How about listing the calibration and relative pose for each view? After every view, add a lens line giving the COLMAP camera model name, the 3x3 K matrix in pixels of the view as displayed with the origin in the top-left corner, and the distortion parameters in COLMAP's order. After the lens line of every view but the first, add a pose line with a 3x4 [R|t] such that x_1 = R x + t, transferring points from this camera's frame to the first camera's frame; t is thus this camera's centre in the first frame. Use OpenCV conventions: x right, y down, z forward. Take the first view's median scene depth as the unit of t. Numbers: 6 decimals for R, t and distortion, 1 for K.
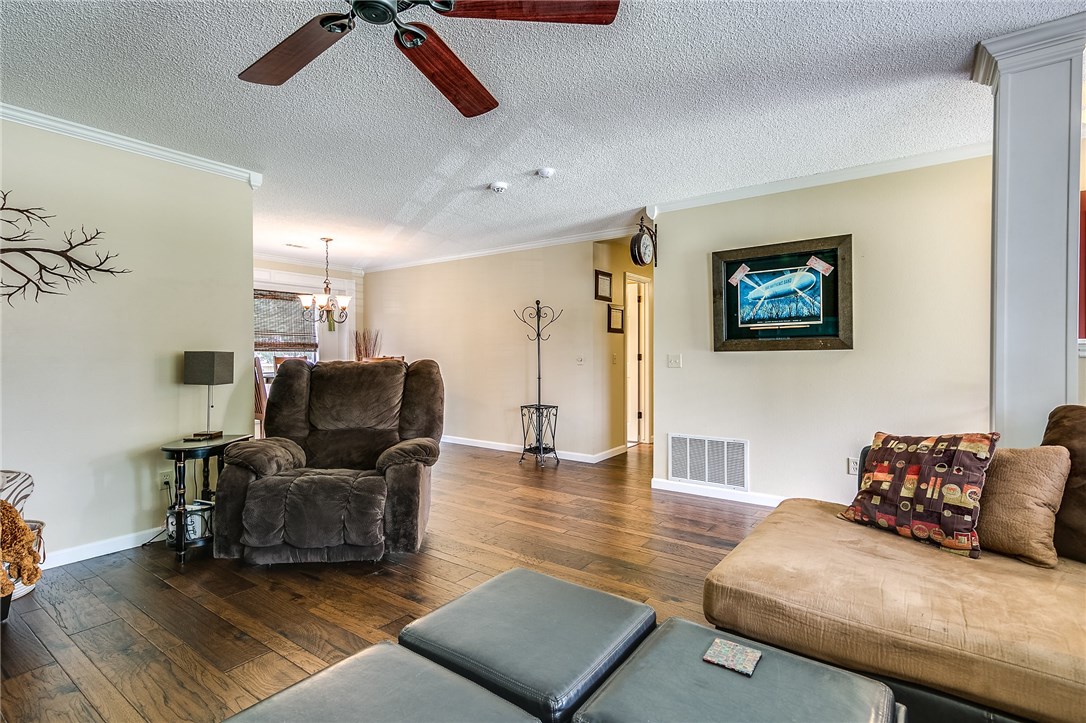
lens RADIAL K [[529.0, 0, 544.0], [0, 529.0, 360.3], [0, 0, 1]] dist [0.011752, -0.003015]
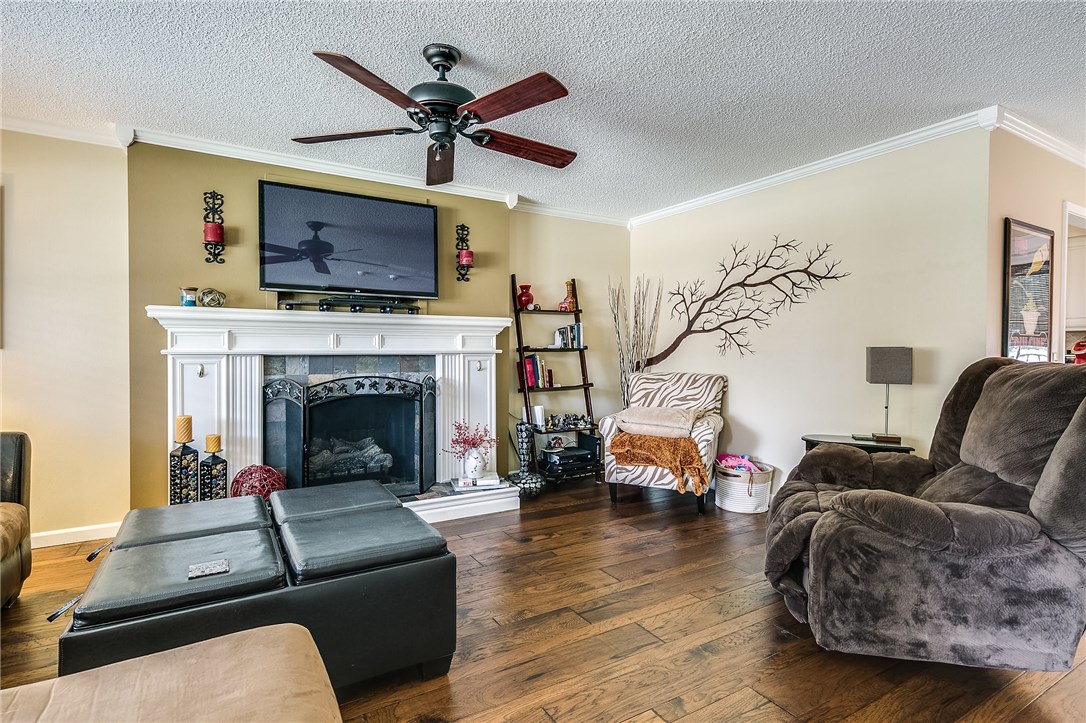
lens RADIAL K [[529.0, 0, 535.1], [0, 529.0, 355.5], [0, 0, 1]] dist [0.011752, -0.003015]
pose [[-0.405224, 0.009560, -0.914167, 0.527630], [-0.012225, 0.999799, 0.015875, -0.010463], [0.914136, 0.017609, -0.405026, 0.953736]]
